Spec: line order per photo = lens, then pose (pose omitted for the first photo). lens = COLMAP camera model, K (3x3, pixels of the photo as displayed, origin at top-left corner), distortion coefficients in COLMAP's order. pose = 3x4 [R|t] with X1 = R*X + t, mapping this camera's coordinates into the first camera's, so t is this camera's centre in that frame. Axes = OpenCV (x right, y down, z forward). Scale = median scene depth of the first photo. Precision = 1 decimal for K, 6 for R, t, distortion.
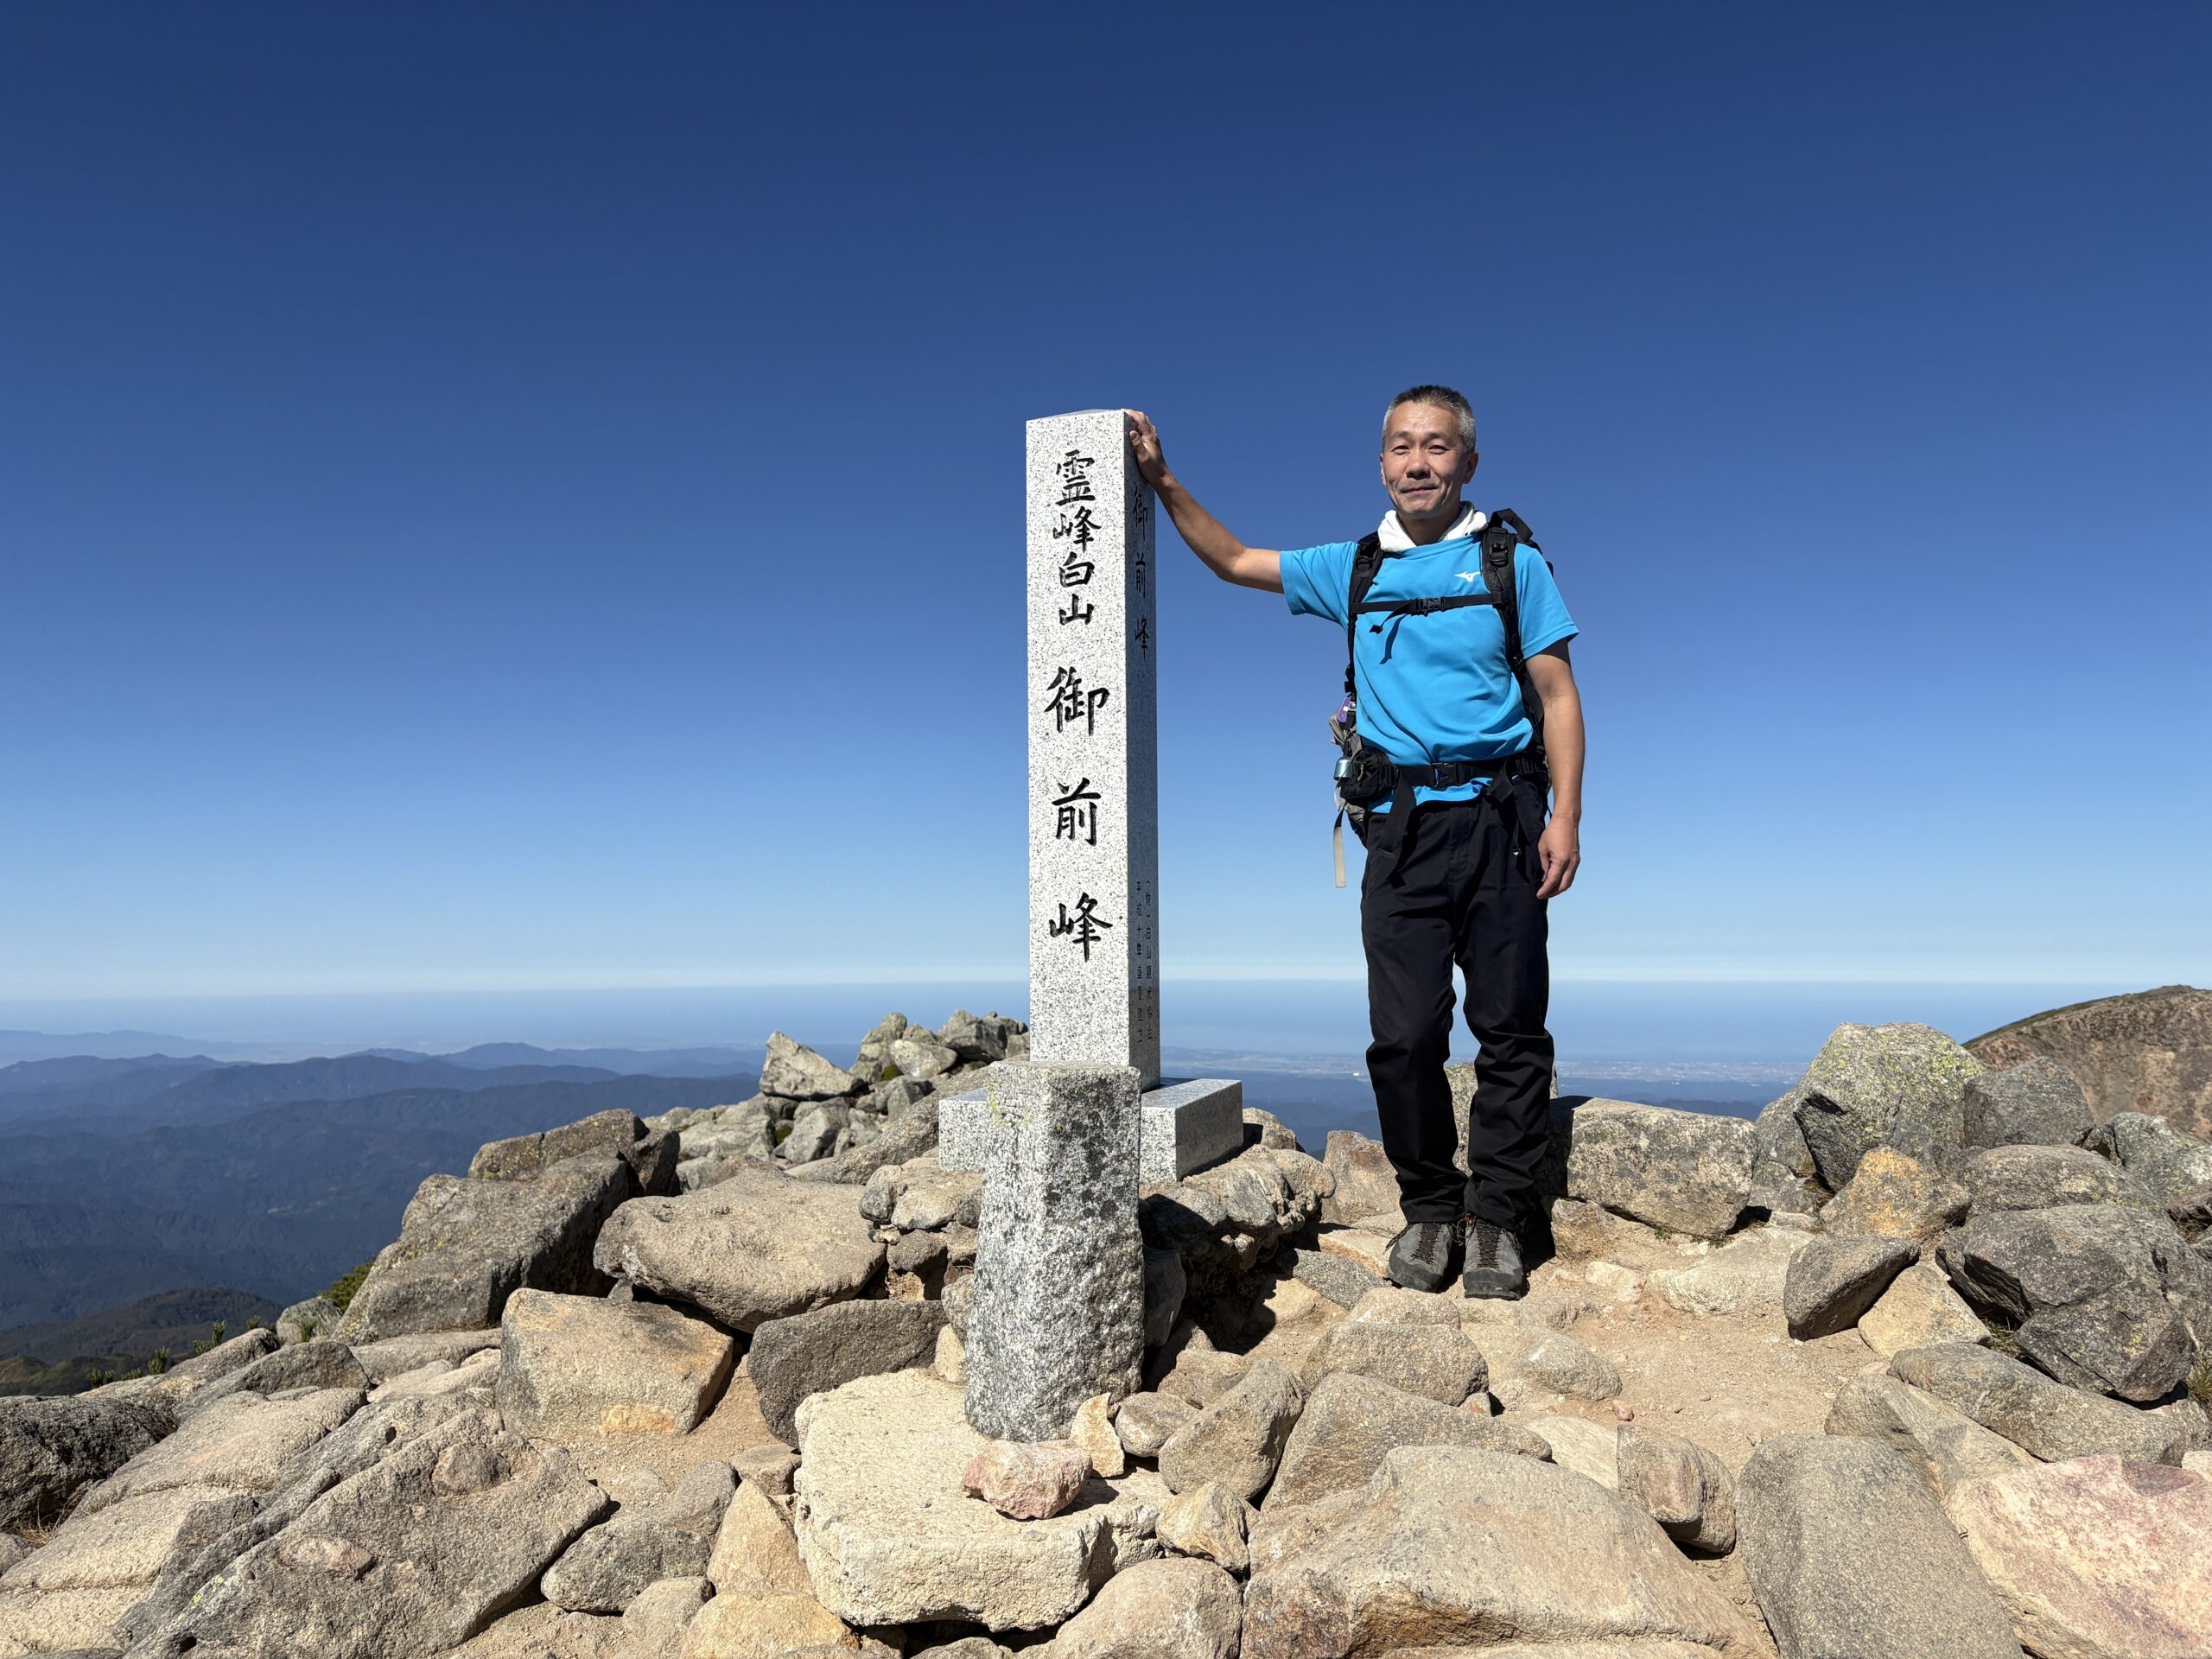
lens RADIAL K [[1642.6, 0, 1116.0], [0, 1642.6, 823.6], [0, 0, 1]] dist [0.030629, -0.028805]
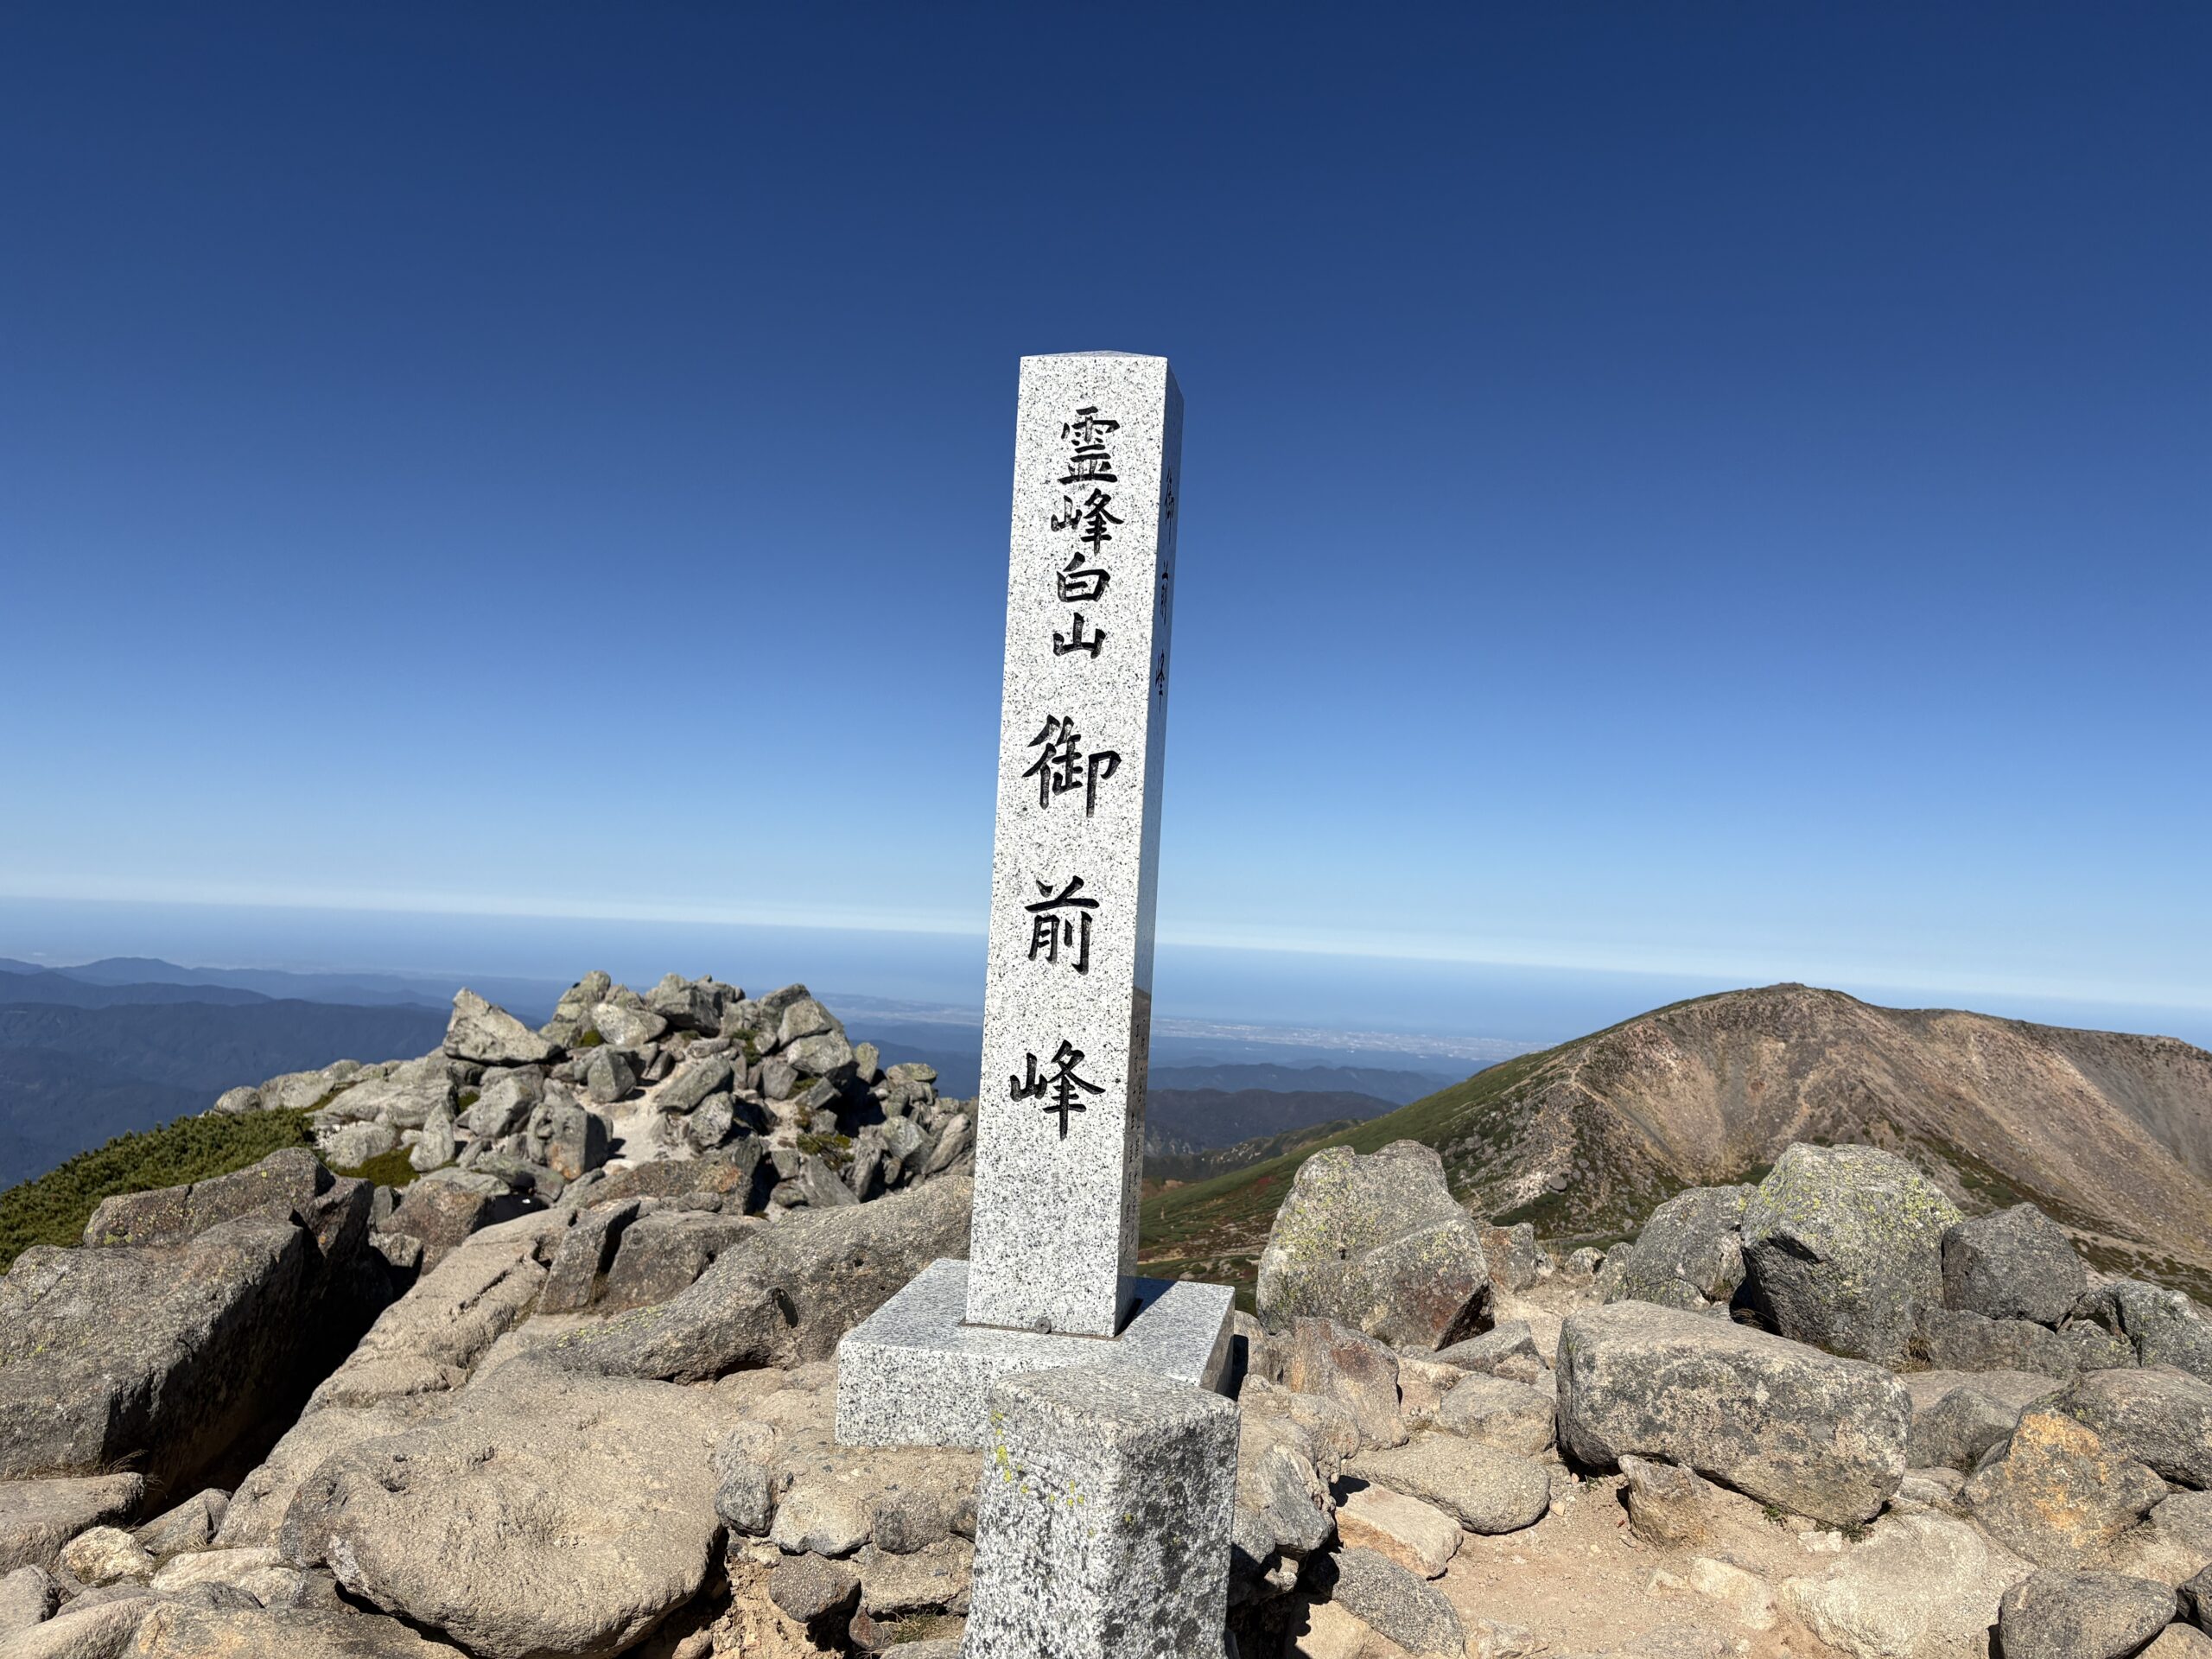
lens RADIAL K [[1642.6, 0, 1111.8], [0, 1642.6, 823.6], [0, 0, 1]] dist [0.030629, -0.028805]
pose [[0.982733, 0.066068, 0.172833, -0.125329], [-0.070962, 0.997230, 0.022287, -0.066465], [-0.170881, -0.034167, 0.984699, 0.303340]]
